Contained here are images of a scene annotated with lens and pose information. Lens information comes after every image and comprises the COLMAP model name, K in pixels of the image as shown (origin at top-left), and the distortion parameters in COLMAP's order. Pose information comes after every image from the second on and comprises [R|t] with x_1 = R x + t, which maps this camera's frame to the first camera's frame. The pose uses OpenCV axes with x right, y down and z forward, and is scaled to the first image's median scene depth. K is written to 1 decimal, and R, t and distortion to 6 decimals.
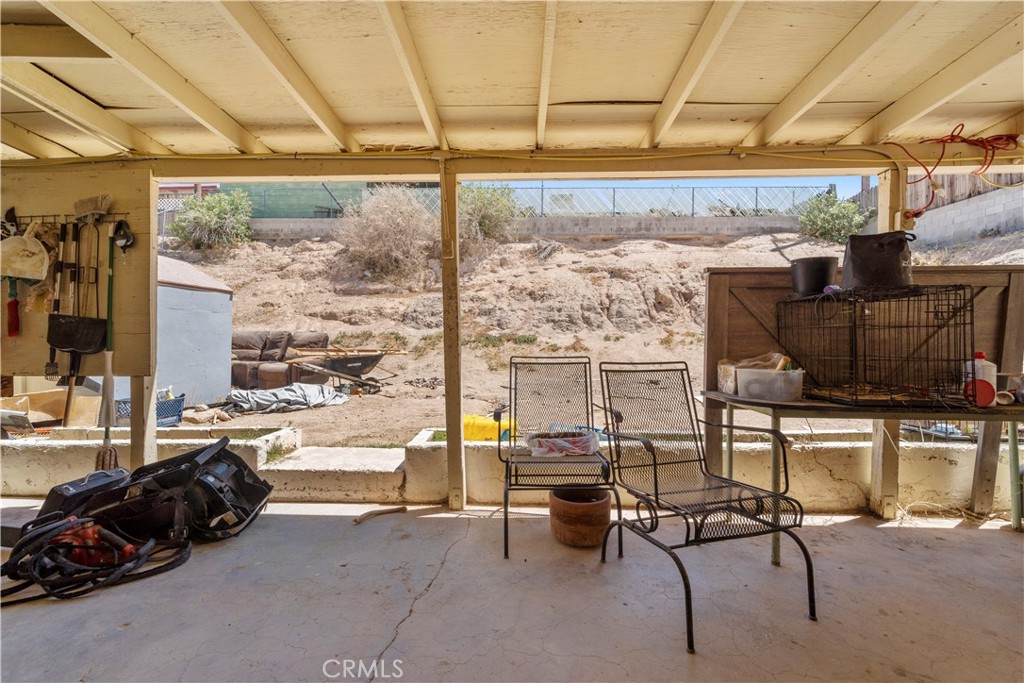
lens RADIAL K [[416.9, 0, 518.2], [0, 416.9, 338.1], [0, 0, 1]] dist [0.002193, -0.002108]
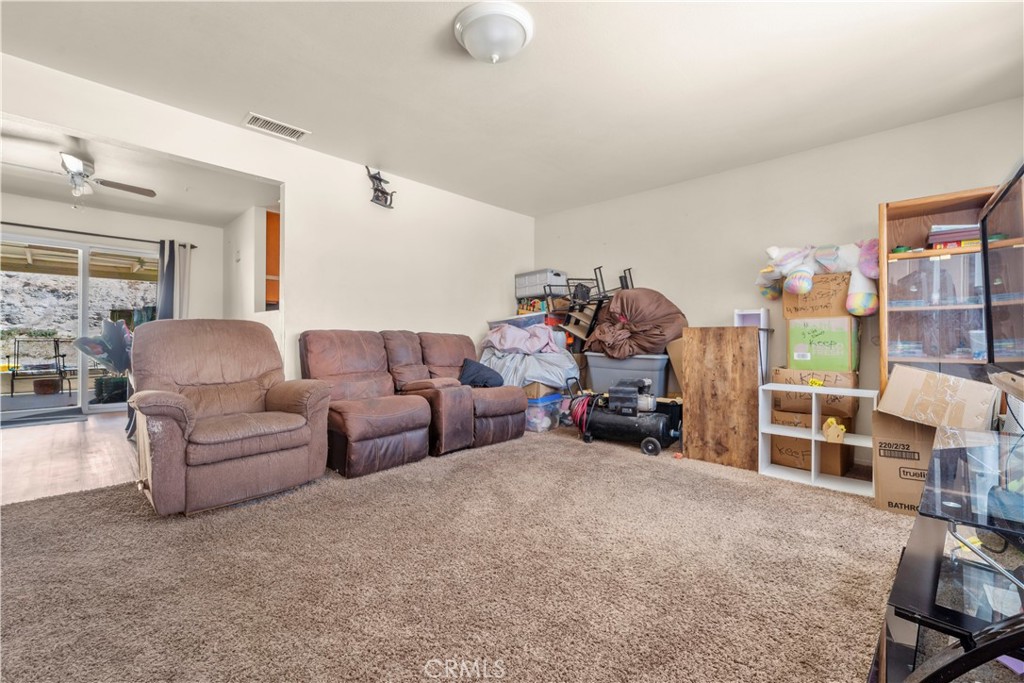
lens RADIAL K [[416.9, 0, 508.9], [0, 416.9, 338.7], [0, 0, 1]] dist [0.002193, -0.002108]
pose [[0.673740, -0.003522, 0.738960, 0.031652], [-0.006315, 0.999925, 0.010523, -0.001949], [-0.738942, -0.011756, 0.673667, -0.702540]]
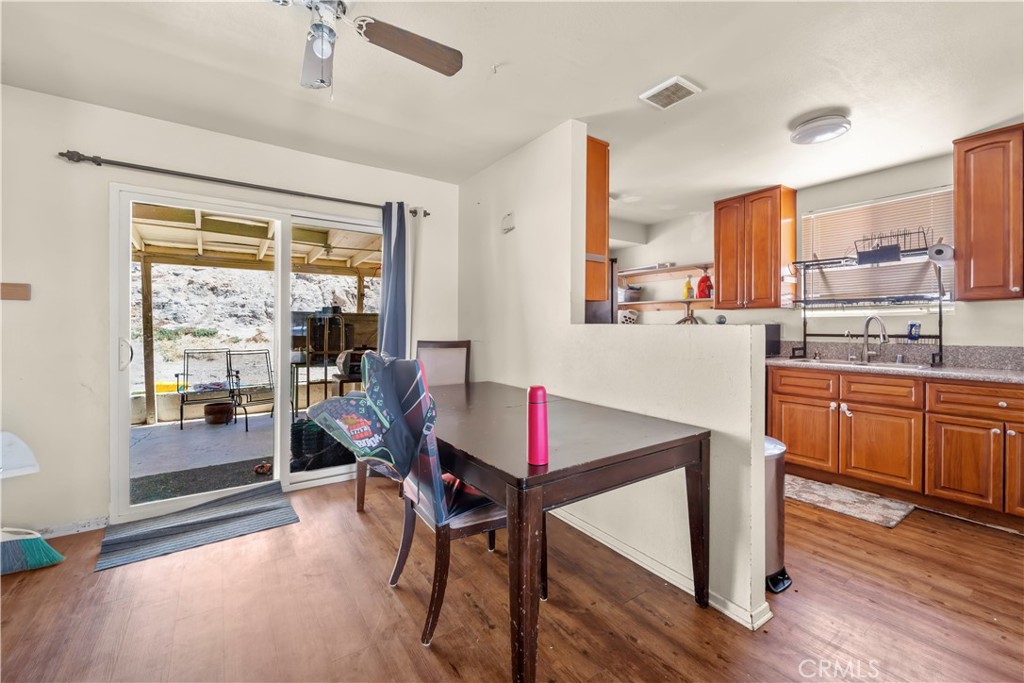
lens RADIAL K [[416.9, 0, 516.2], [0, 416.9, 325.6], [0, 0, 1]] dist [0.002193, -0.002108]
pose [[0.800867, -0.001324, 0.598841, 0.014172], [-0.002461, 0.999982, 0.005503, -0.022105], [-0.598837, -0.005881, 0.800849, -0.382931]]
